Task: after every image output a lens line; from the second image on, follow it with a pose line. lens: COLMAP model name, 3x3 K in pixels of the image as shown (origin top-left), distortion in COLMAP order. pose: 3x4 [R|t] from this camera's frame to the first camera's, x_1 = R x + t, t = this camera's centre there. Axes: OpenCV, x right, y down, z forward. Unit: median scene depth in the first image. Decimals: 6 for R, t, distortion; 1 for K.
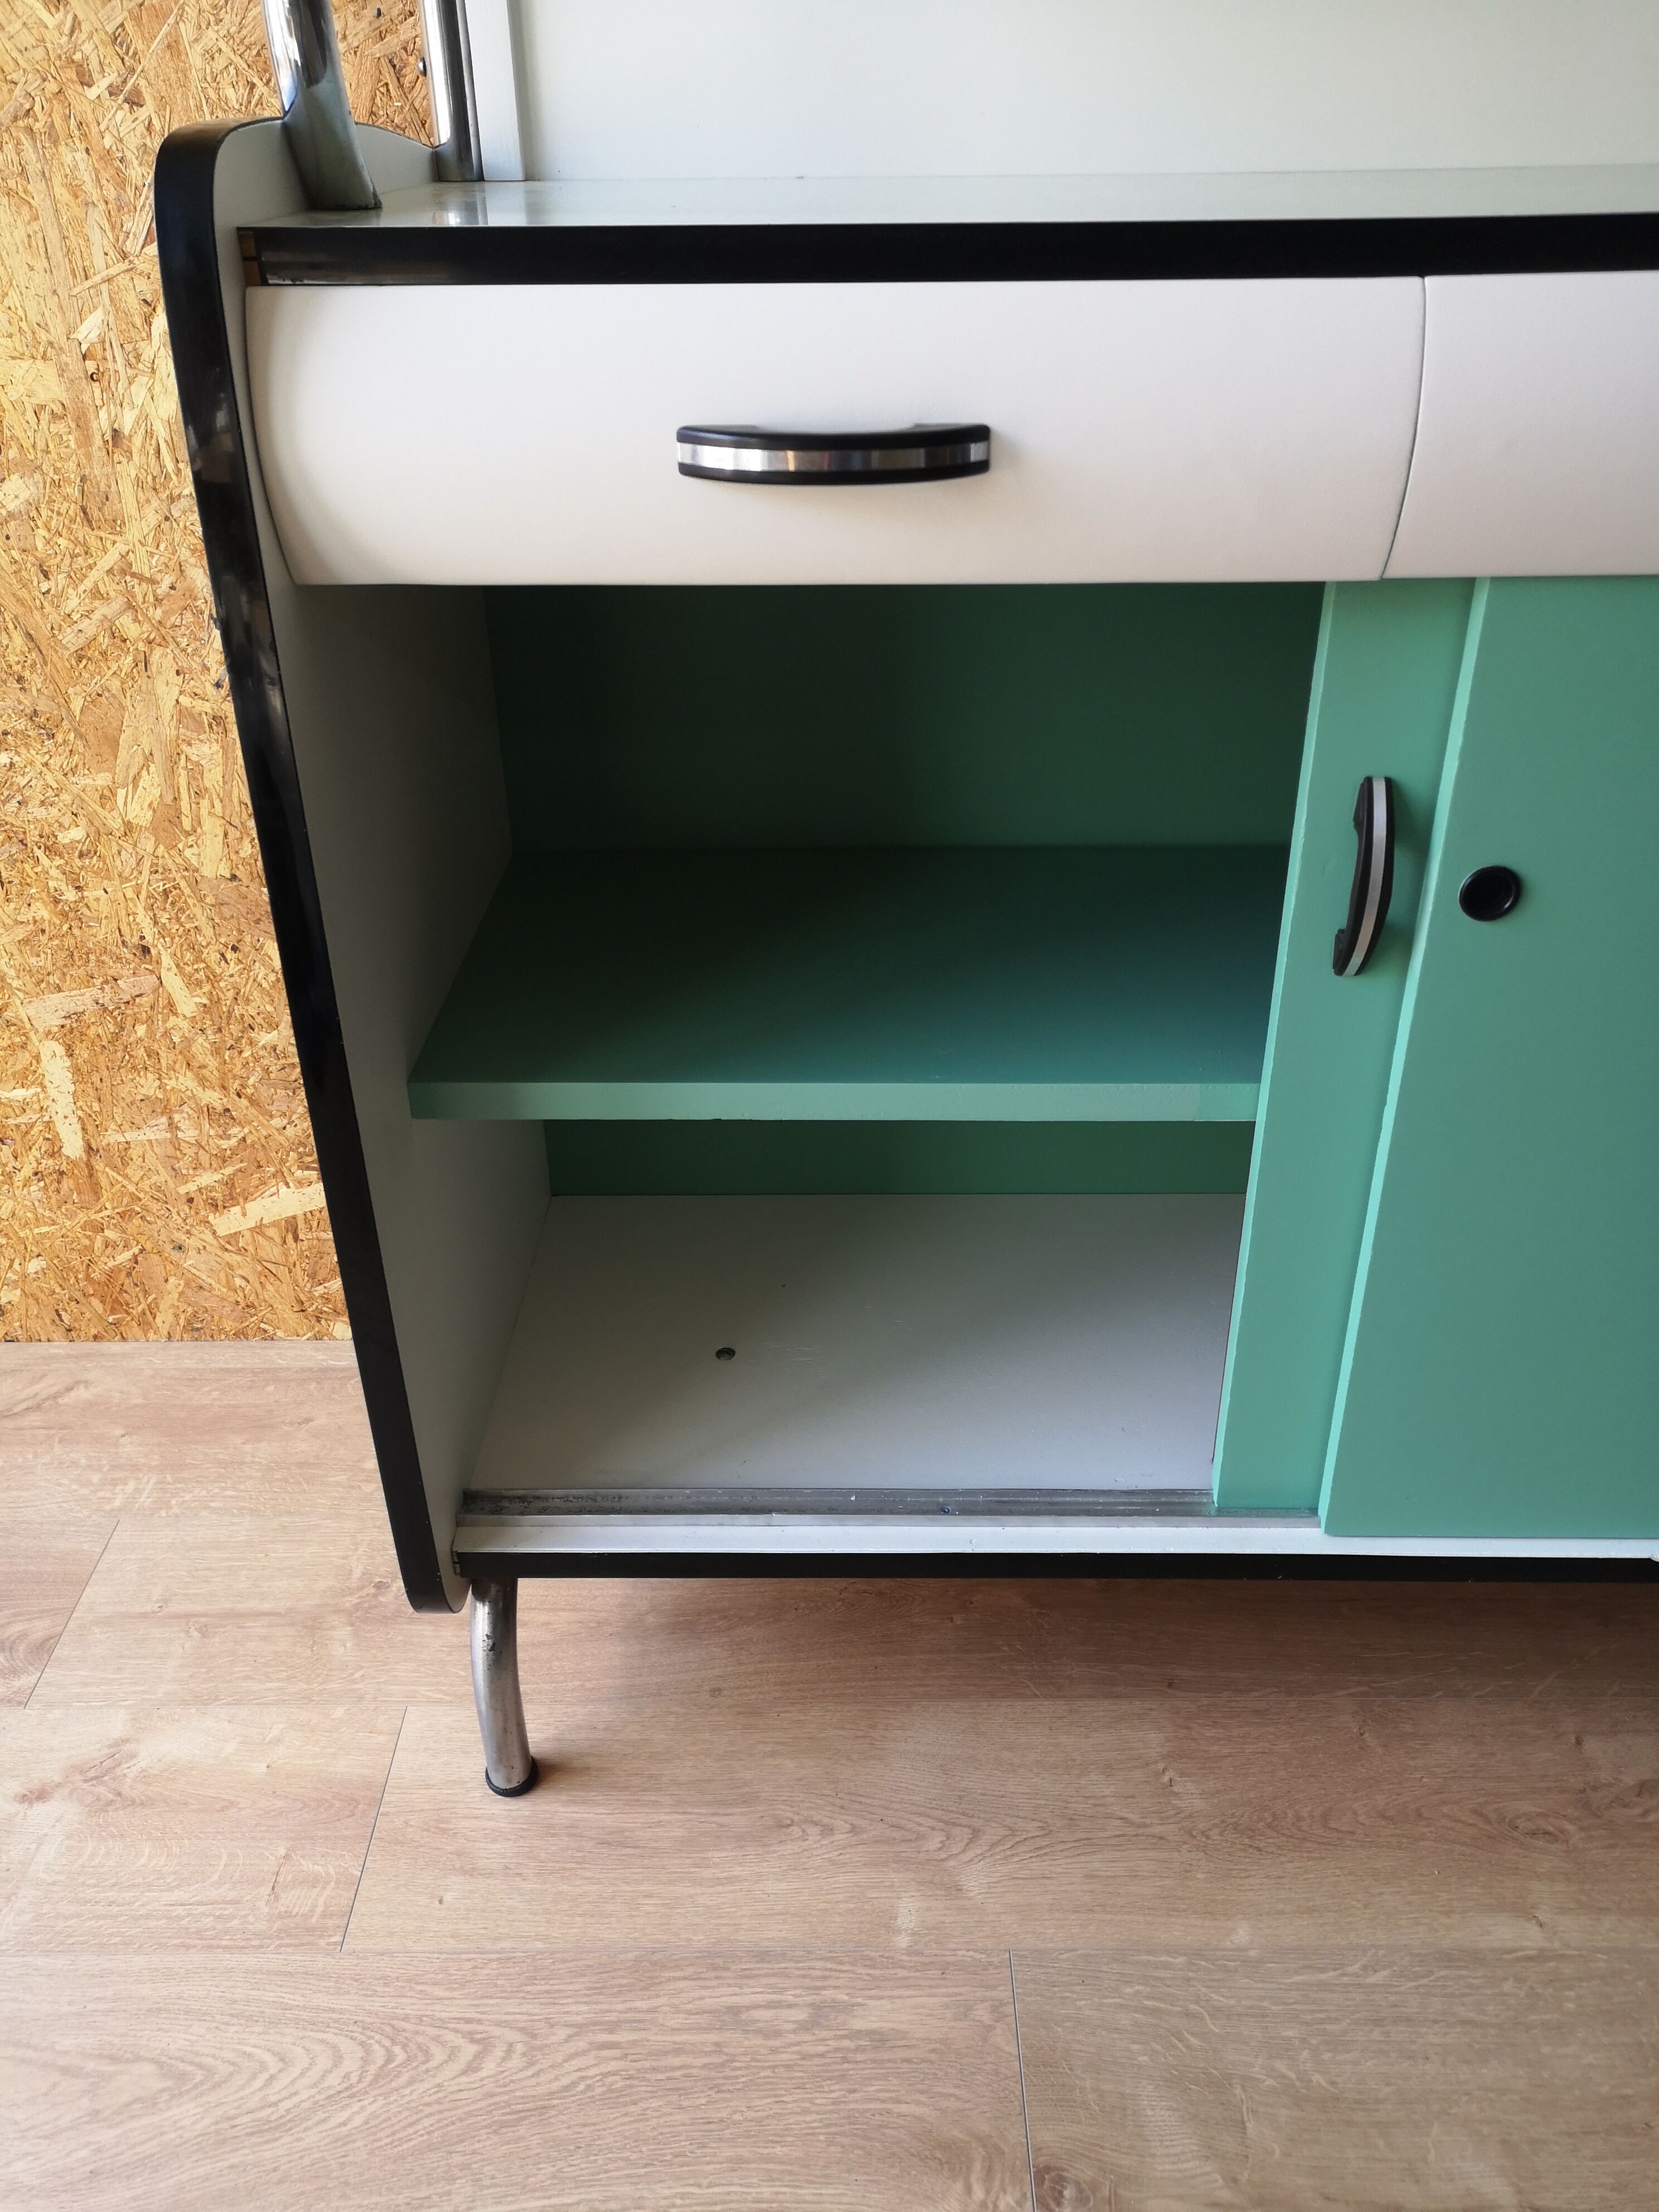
lens RADIAL K [[1754.3, 0, 837.2], [0, 1754.3, 1108.6], [0, 0, 1]] dist [0.013900, 0.009282]
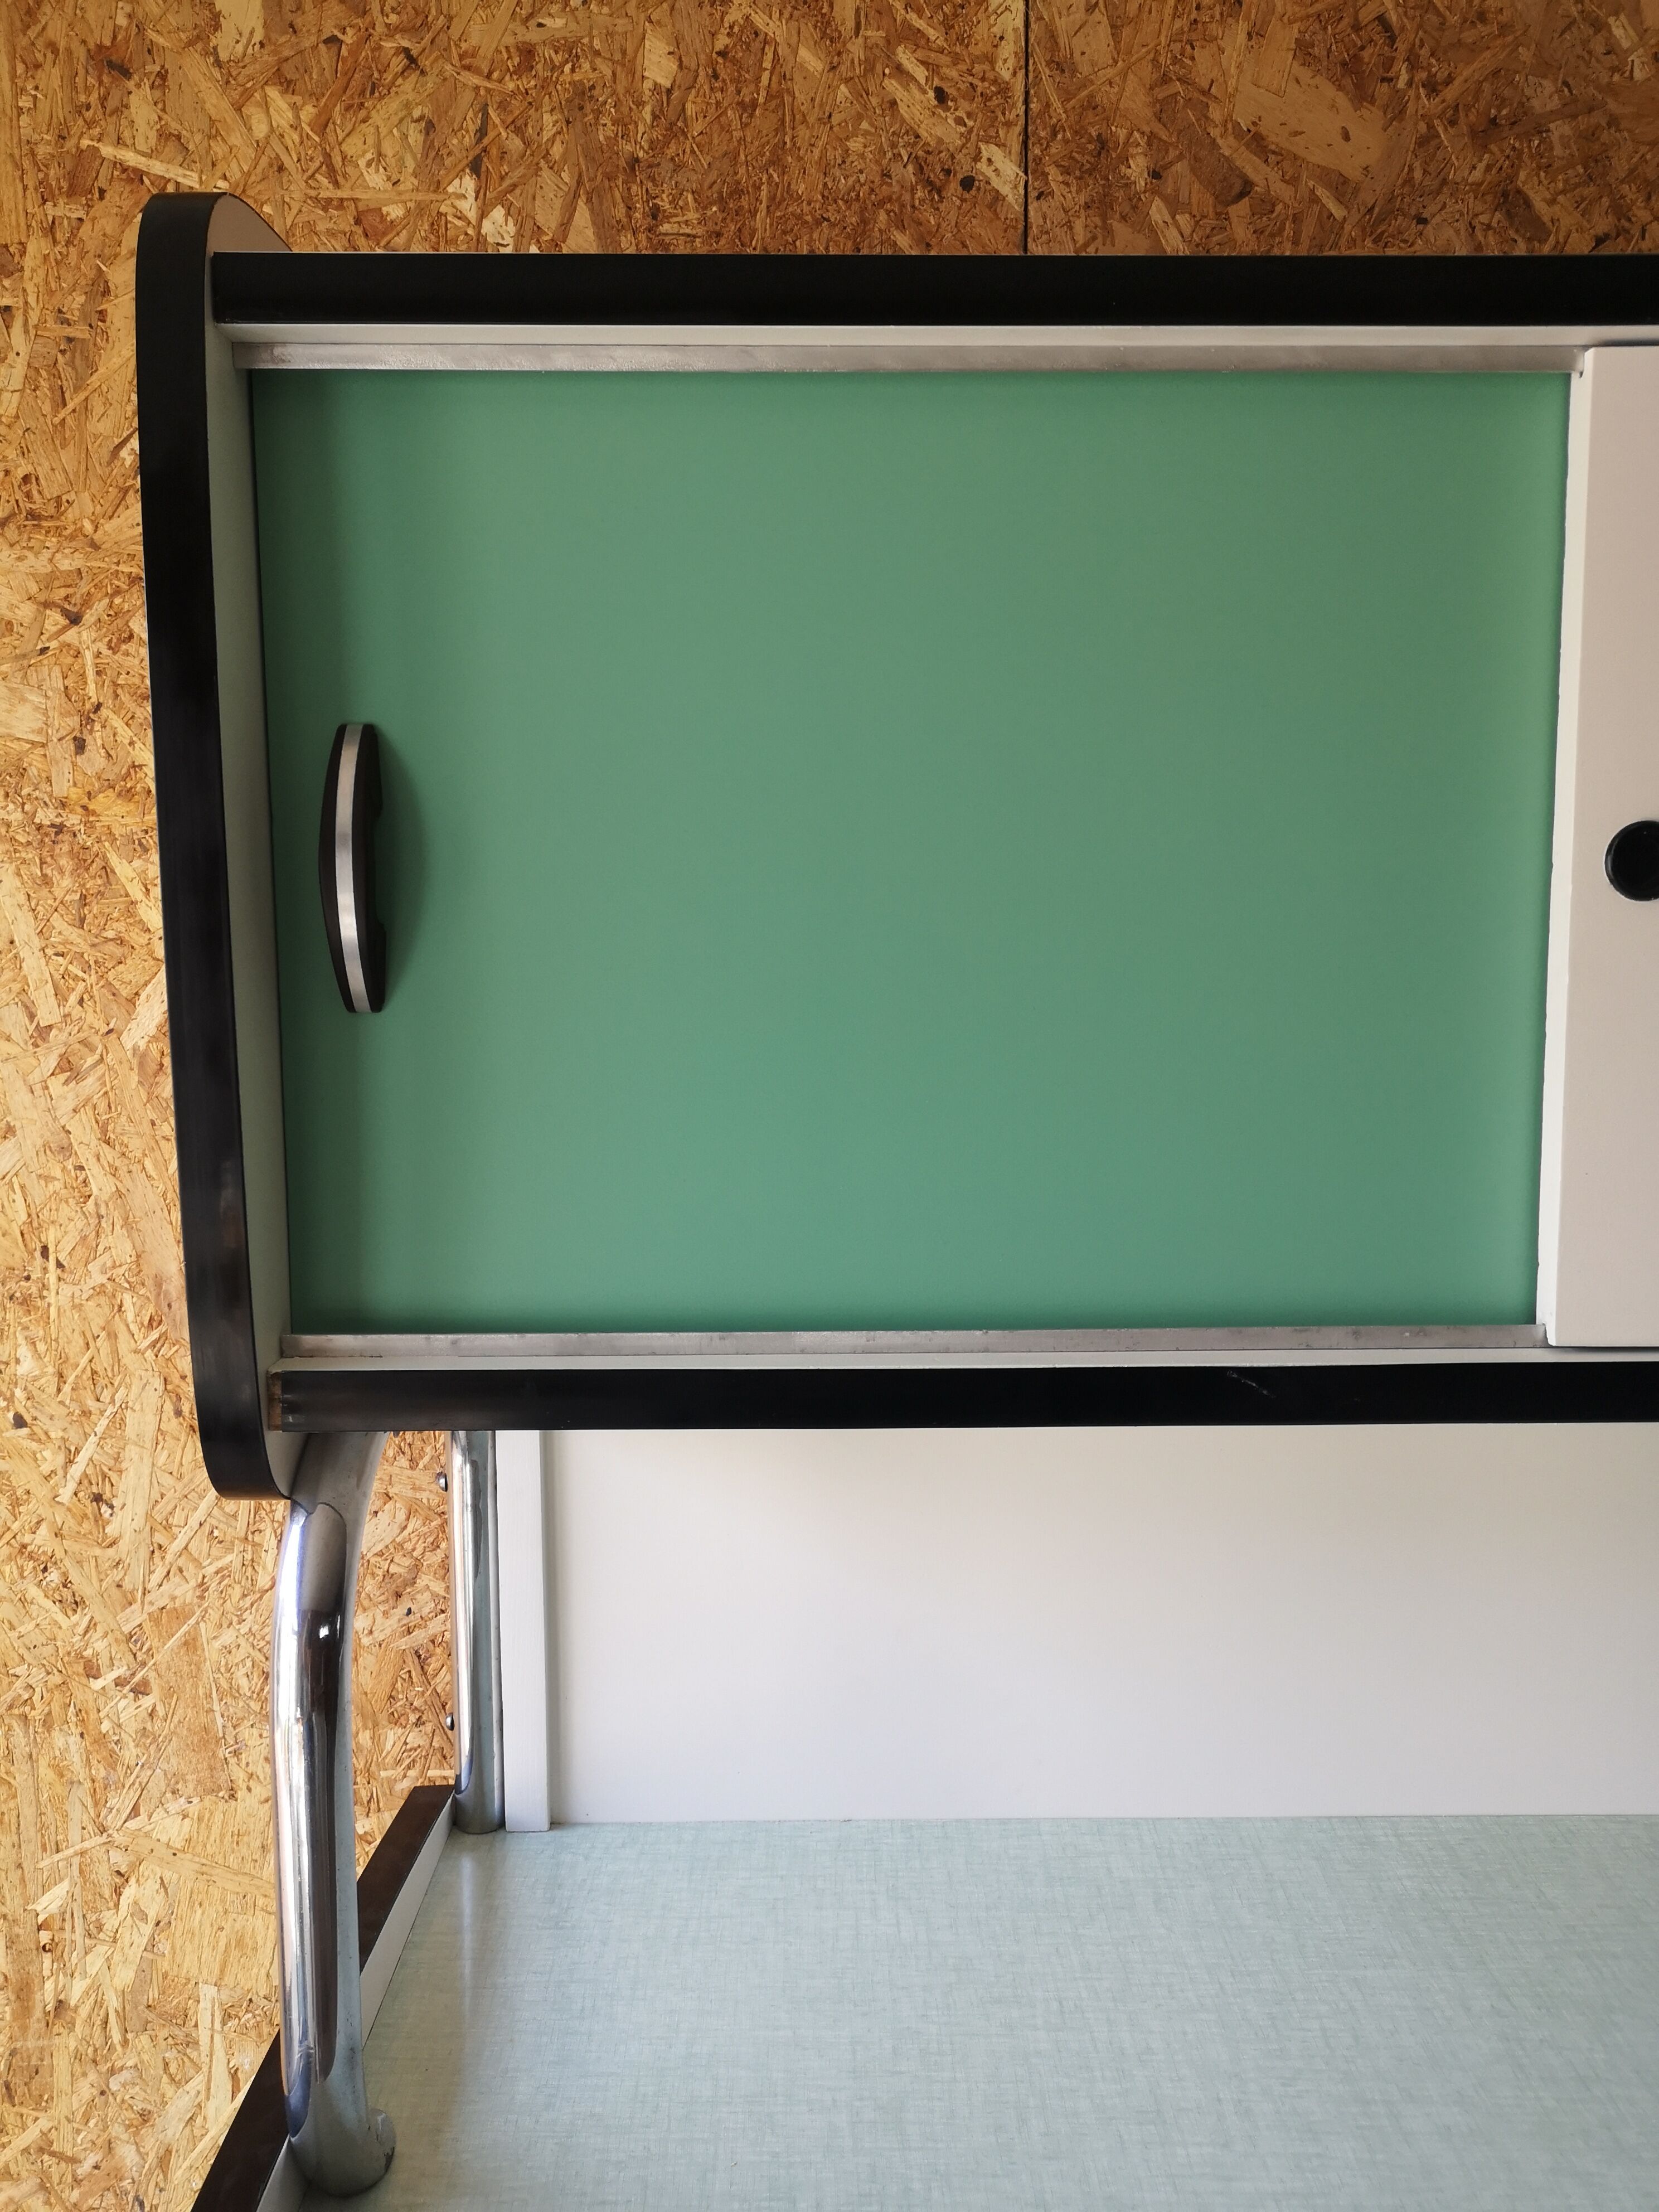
lens RADIAL K [[1754.3, 0, 833.0], [0, 1754.3, 1095.9], [0, 0, 1]] dist [0.013900, 0.009282]
pose [[0.999684, 0.001231, 0.025113, -0.048340], [0.009202, 0.911585, -0.411009, -0.453340], [-0.023399, 0.411111, 0.911285, -0.001287]]
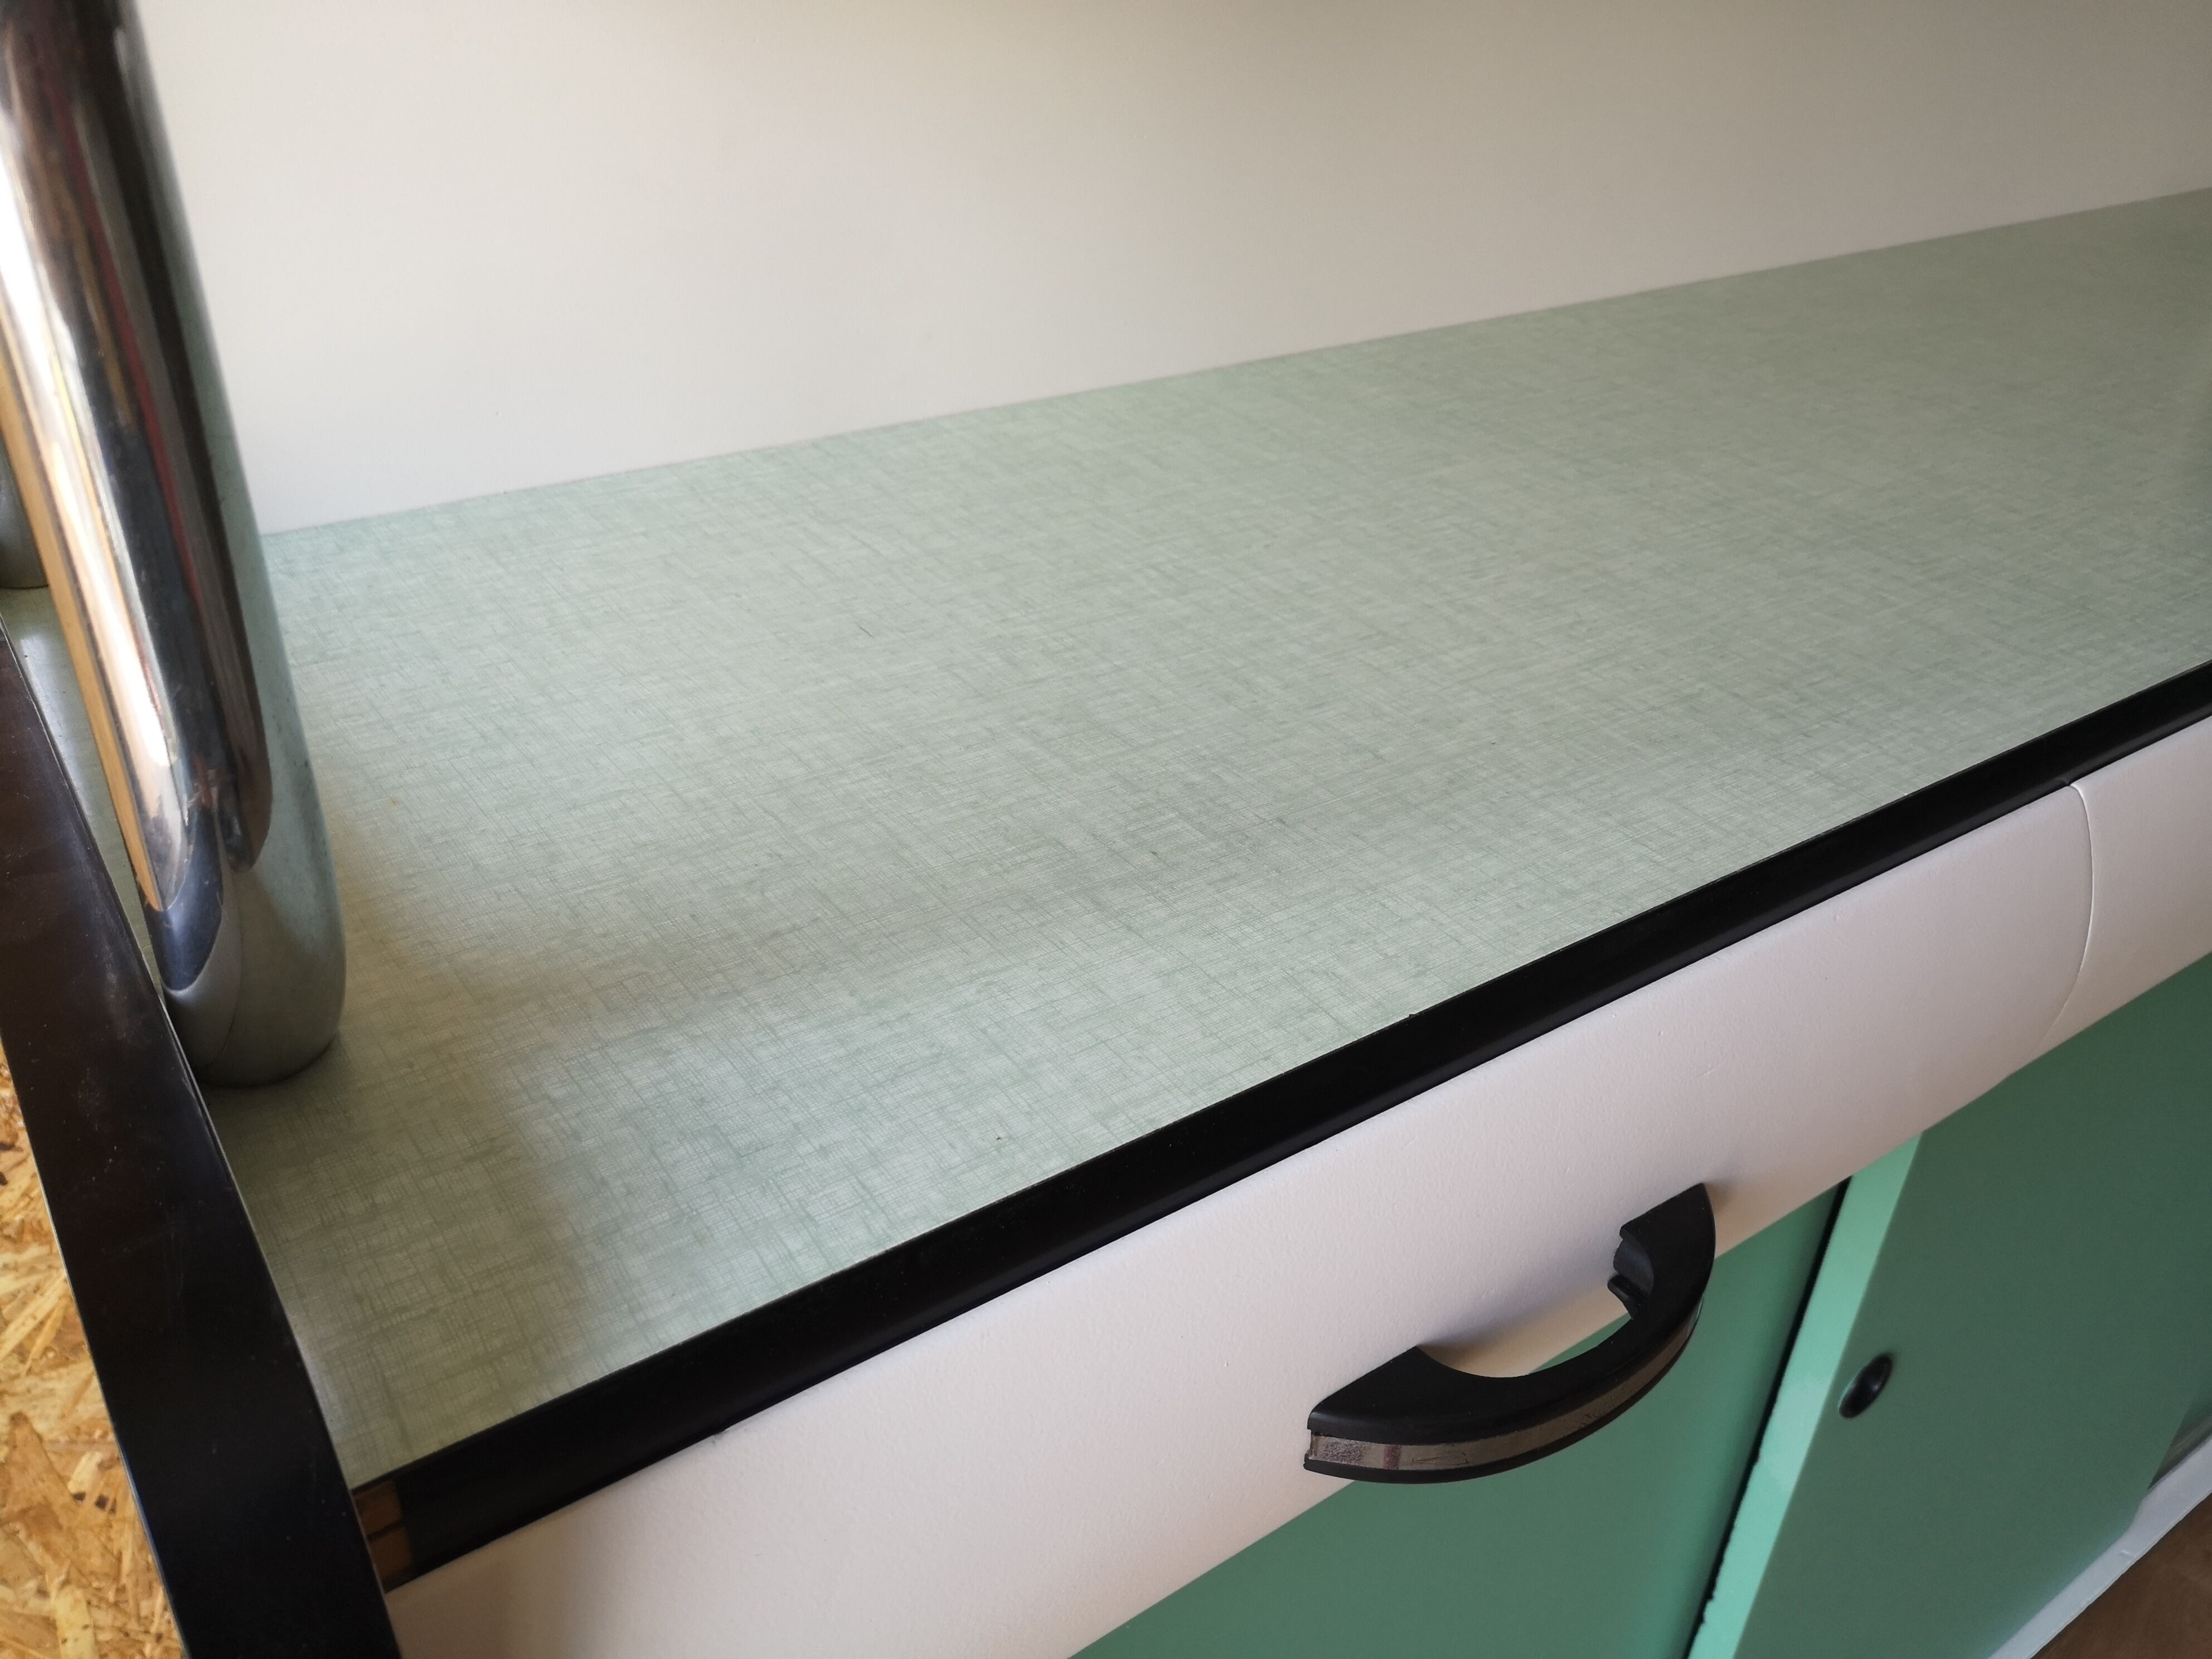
lens RADIAL K [[1754.3, 0, 1097.2], [0, 1754.3, 820.6], [0, 0, 1]] dist [0.013900, 0.009282]
pose [[0.806345, -0.268486, 0.526995, -0.233722], [0.255469, 0.961727, 0.099080, -0.396428], [-0.533426, 0.054738, 0.844073, 0.385088]]
